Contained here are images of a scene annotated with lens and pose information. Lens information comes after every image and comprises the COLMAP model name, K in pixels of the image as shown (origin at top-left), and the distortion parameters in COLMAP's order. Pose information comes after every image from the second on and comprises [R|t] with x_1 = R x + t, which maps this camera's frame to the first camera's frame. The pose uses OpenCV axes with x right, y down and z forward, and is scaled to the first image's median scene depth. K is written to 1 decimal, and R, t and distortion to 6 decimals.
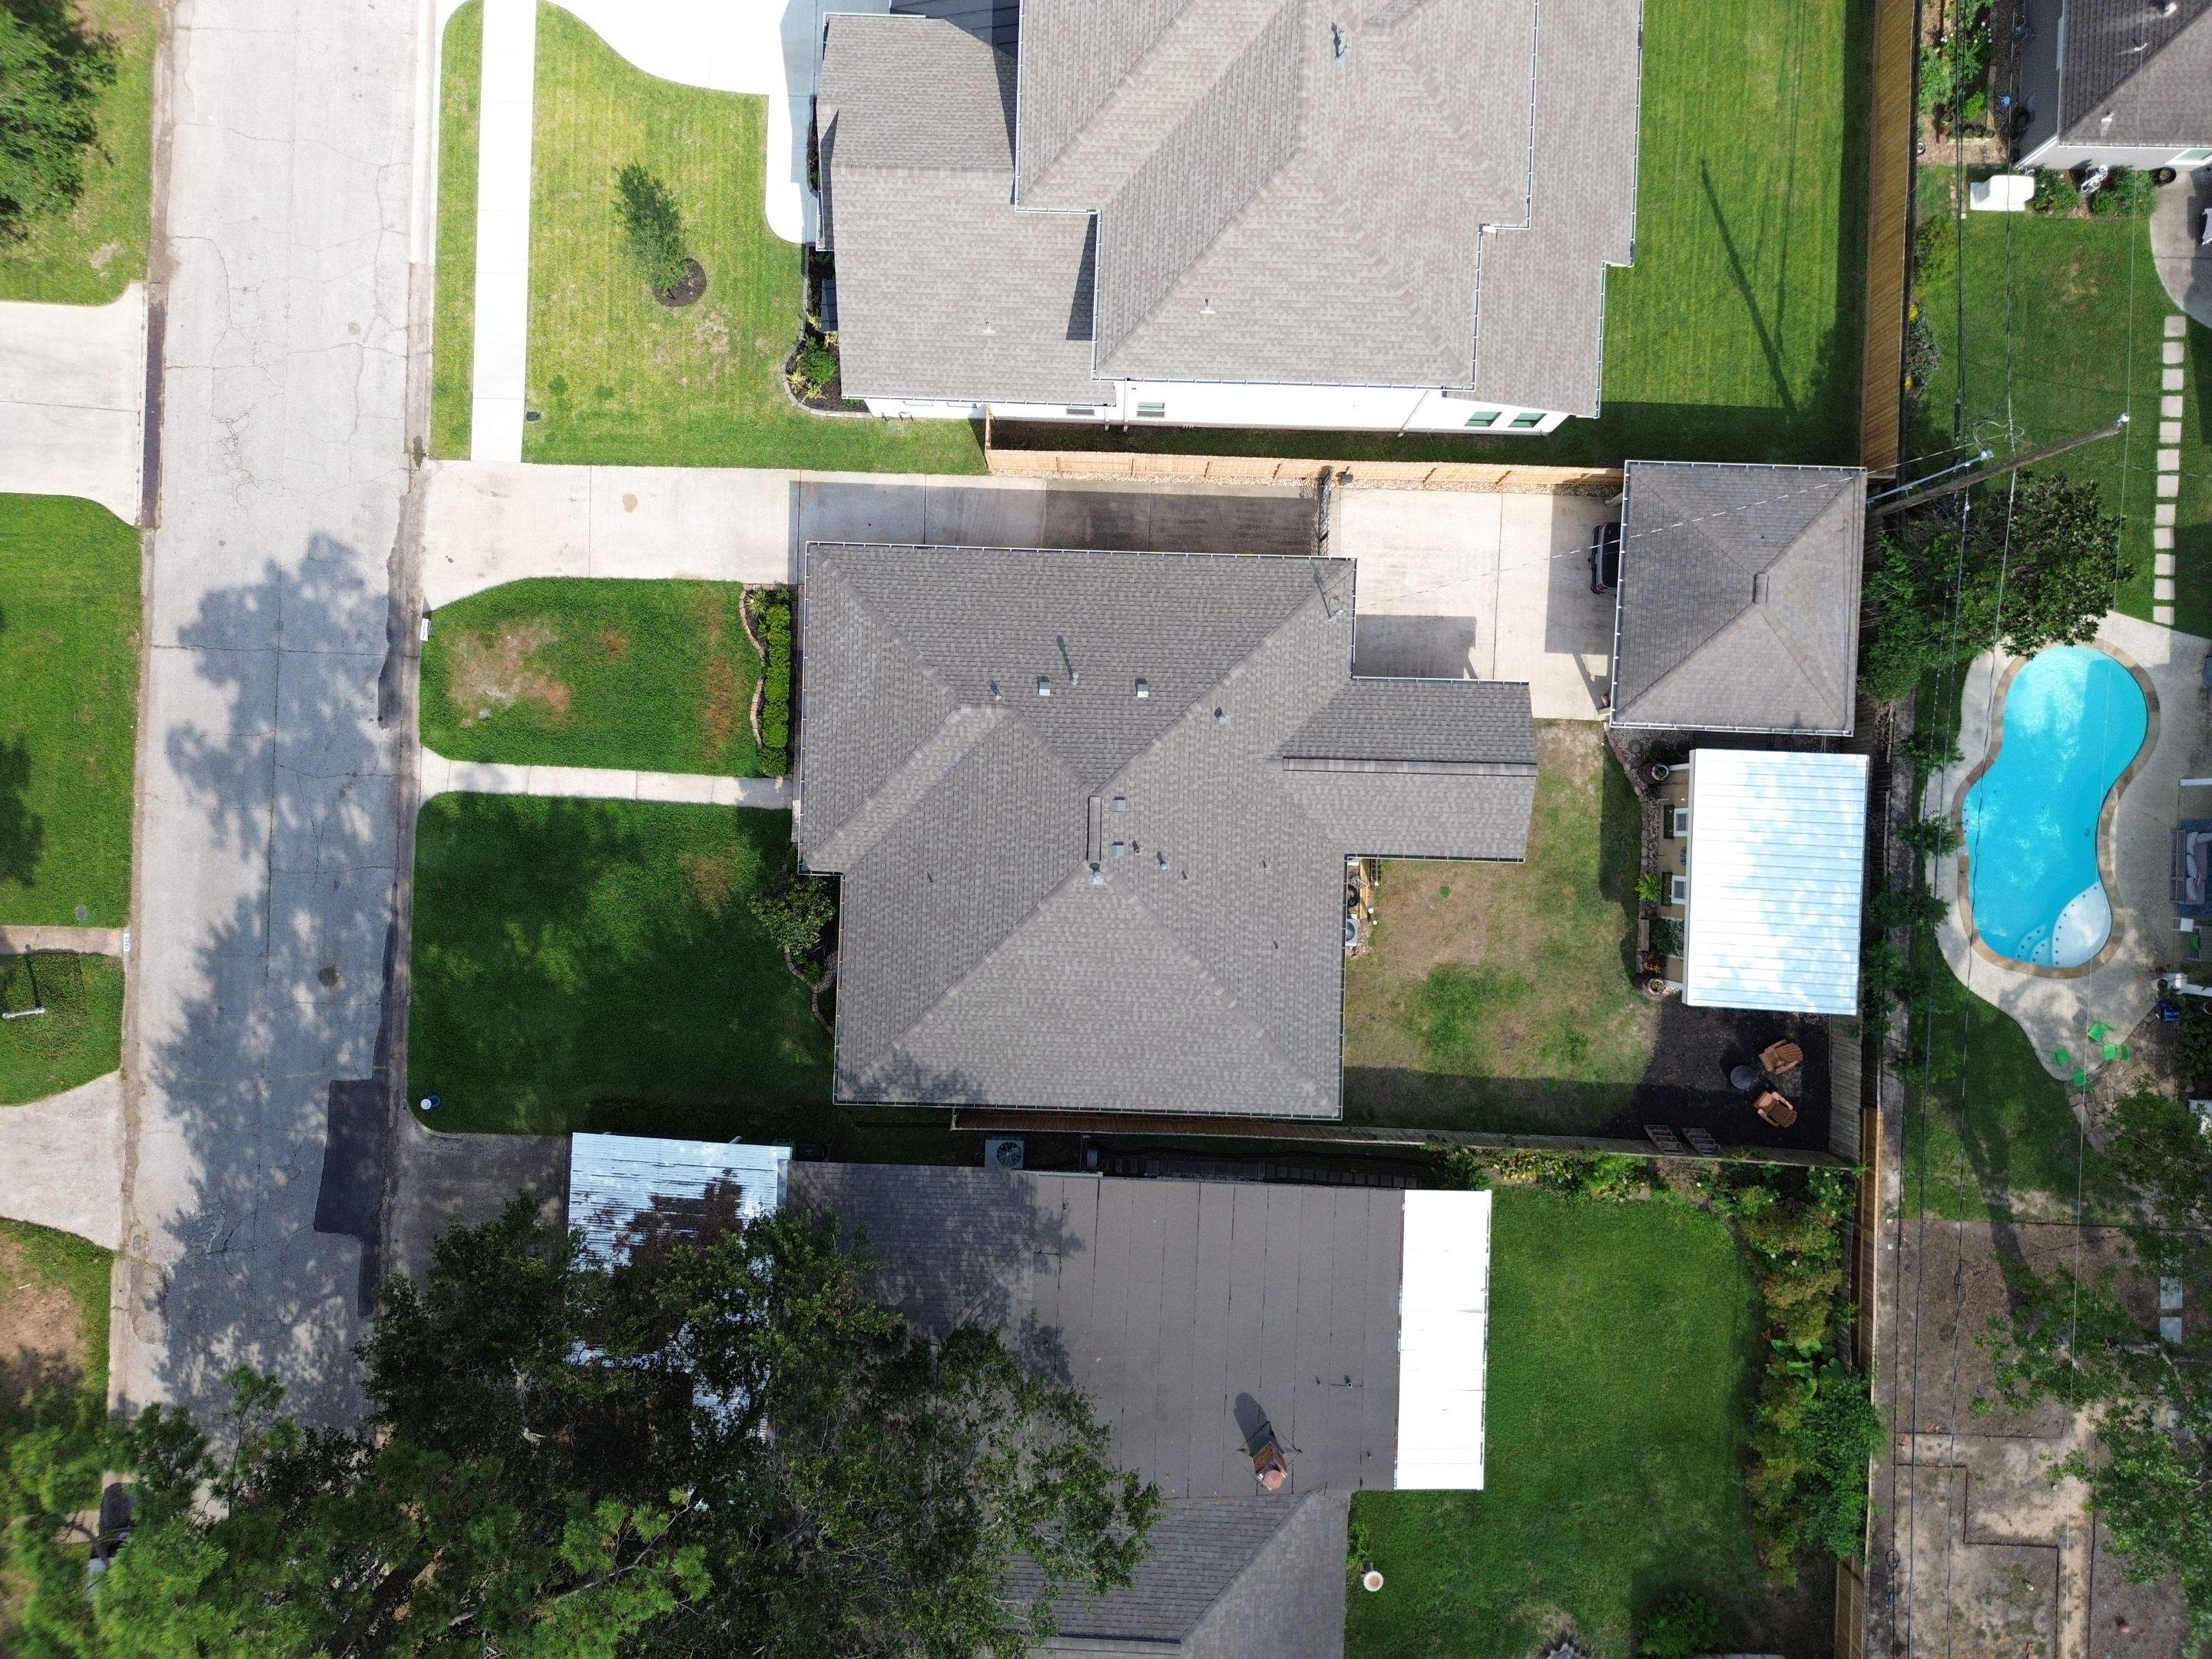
lens RADIAL K [[1635.0, 0, 1092.2], [0, 1635.0, 827.4], [0, 0, 1]] dist [0.008776, -0.007794]
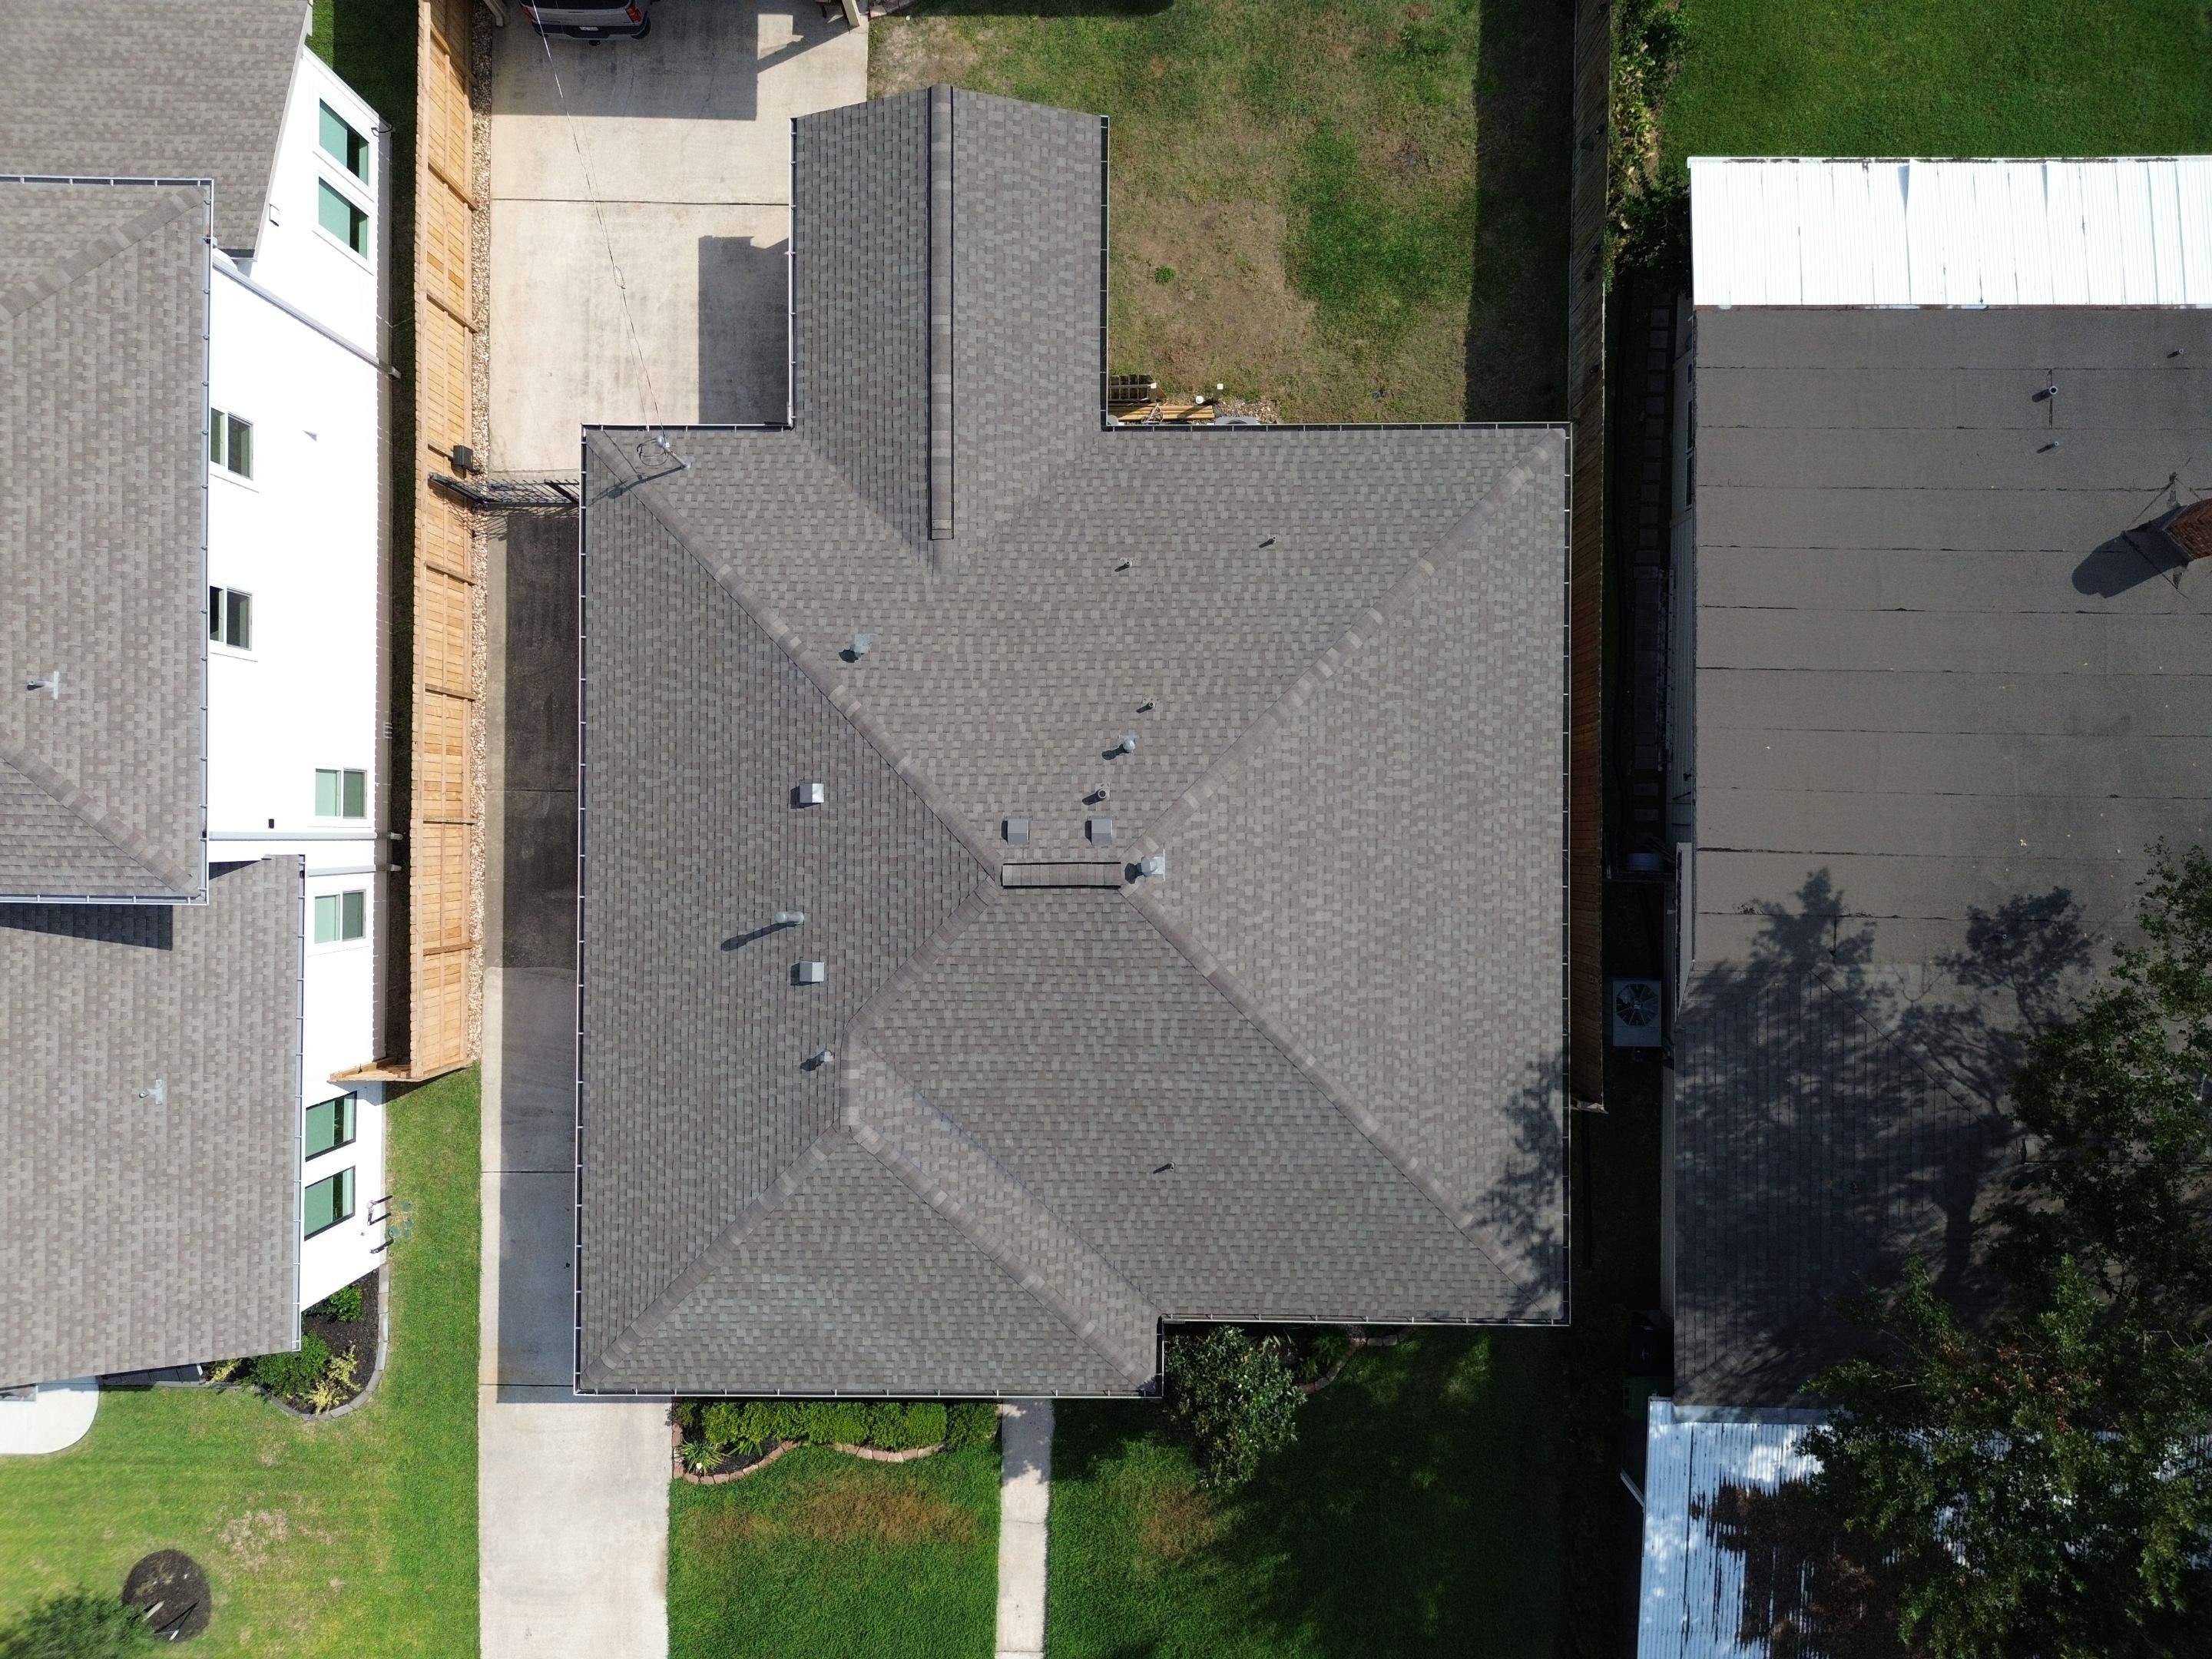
lens RADIAL K [[1635.0, 0, 1092.2], [0, 1635.0, 827.4], [0, 0, 1]] dist [0.008776, -0.007794]
pose [[-0.025706, -0.999513, 0.017695, 0.006898], [0.999532, -0.025992, -0.016111, 0.018428], [0.016563, 0.017273, 0.999714, 0.428925]]
